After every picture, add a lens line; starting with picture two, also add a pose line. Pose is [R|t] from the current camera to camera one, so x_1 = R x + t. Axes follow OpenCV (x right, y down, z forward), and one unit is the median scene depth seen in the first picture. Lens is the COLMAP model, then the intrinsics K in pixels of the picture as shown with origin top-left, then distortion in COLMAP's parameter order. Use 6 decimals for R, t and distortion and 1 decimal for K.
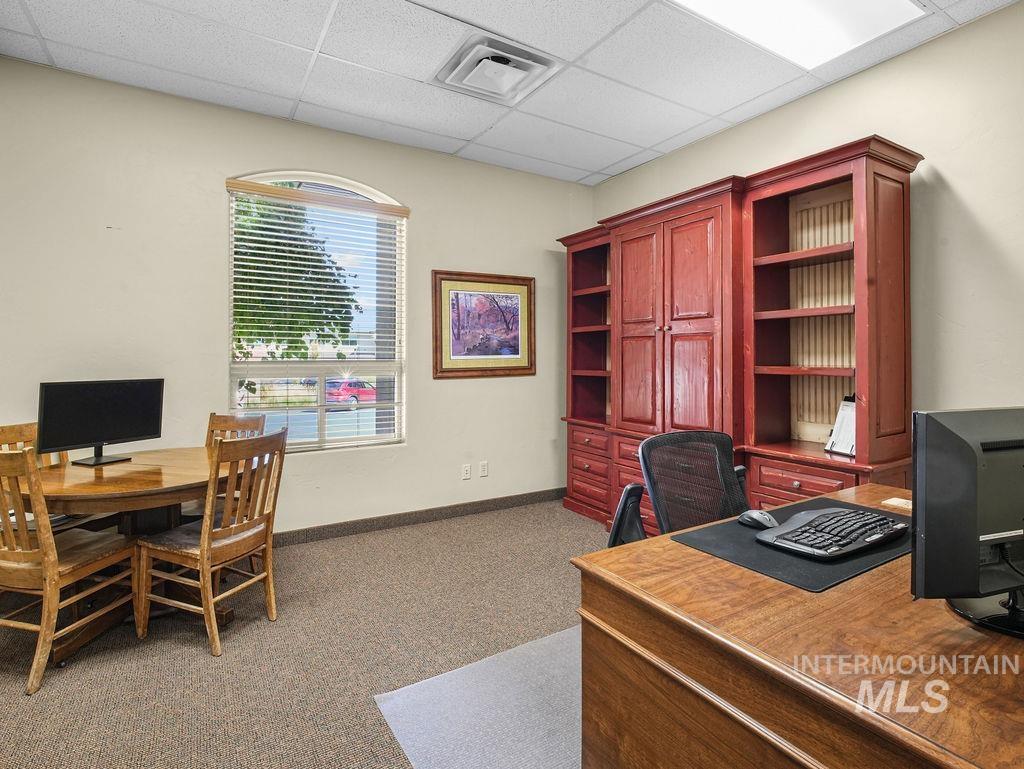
lens RADIAL K [[523.3, 0, 511.4], [0, 523.3, 349.9], [0, 0, 1]] dist [-0.002236, -0.000234]
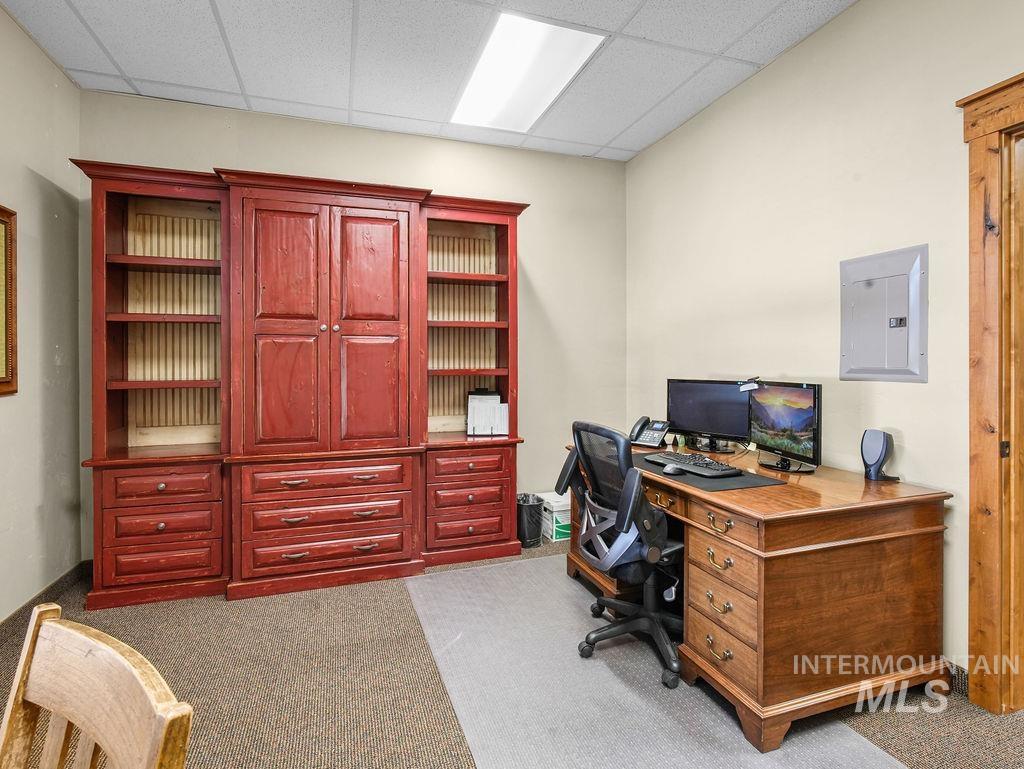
lens RADIAL K [[501.3, 0, 508.9], [0, 501.3, 368.8], [0, 0, 1]] dist [-0.032718, 0.000073]
pose [[0.227487, -0.001563, 0.973780, -0.492797], [-0.003149, 0.999992, 0.002341, 0.028118], [-0.973776, -0.003599, 0.227480, 0.579867]]
